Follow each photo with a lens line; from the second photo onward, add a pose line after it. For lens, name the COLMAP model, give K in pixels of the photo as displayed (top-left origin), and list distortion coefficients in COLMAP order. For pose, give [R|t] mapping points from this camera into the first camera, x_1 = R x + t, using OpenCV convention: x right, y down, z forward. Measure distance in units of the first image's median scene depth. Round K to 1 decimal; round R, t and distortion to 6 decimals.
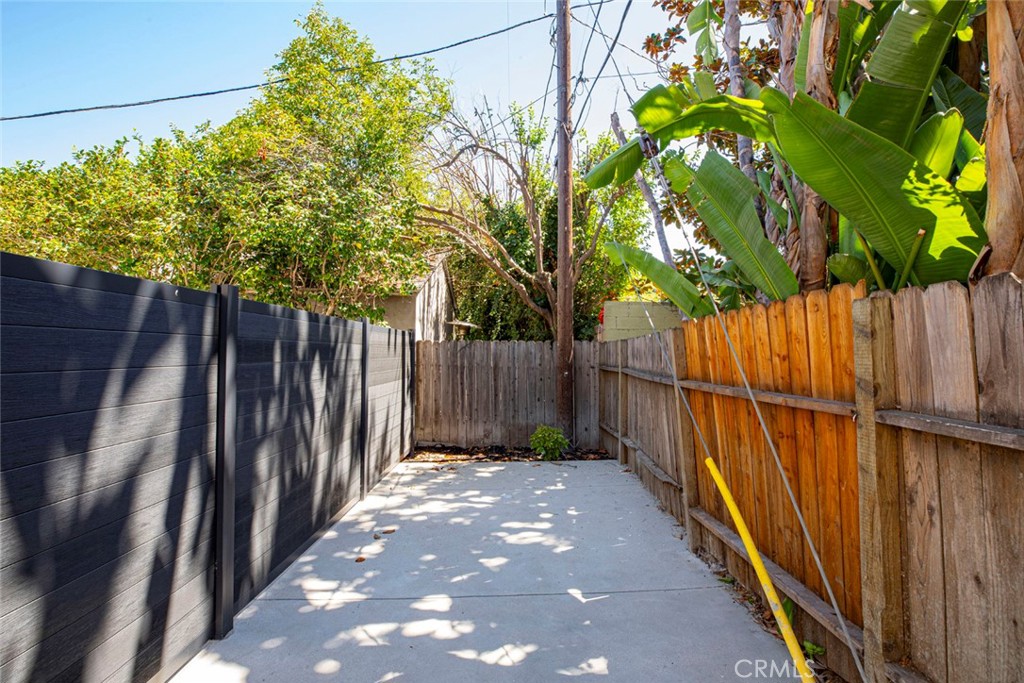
lens RADIAL K [[471.2, 0, 513.0], [0, 471.2, 343.0], [0, 0, 1]] dist [-0.005113, -0.000618]
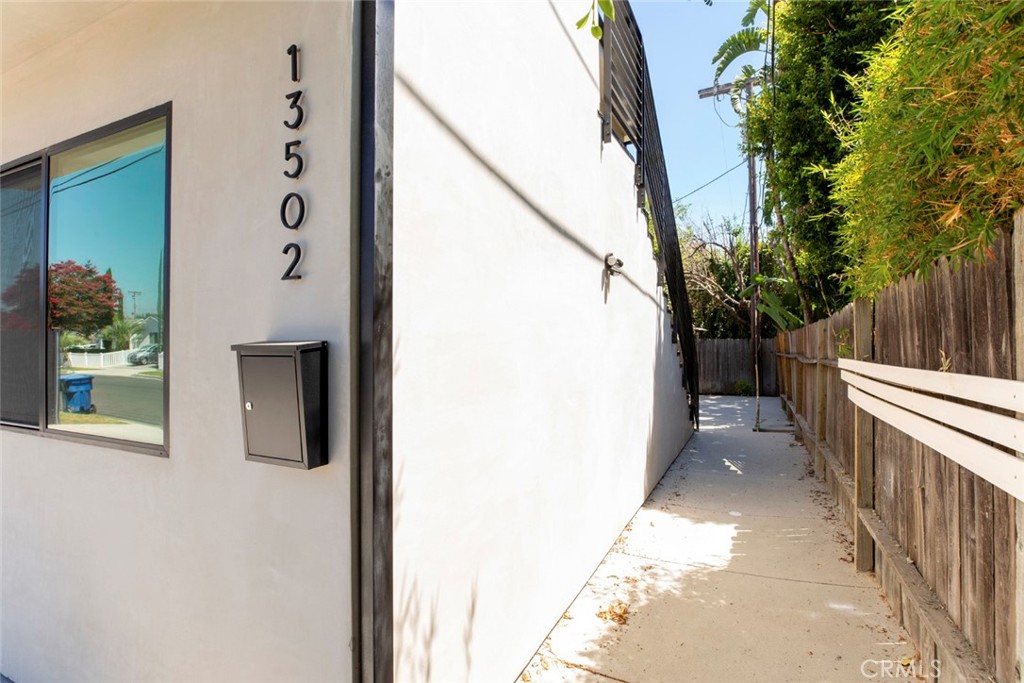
lens RADIAL K [[504.6, 0, 514.1], [0, 504.6, 339.8], [0, 0, 1]] dist [-0.026887, 0.000175]
pose [[0.904117, -0.015980, -0.426986, 0.092146], [0.019162, 0.999811, 0.003157, -0.024483], [0.426855, -0.011036, 0.904253, -1.260725]]
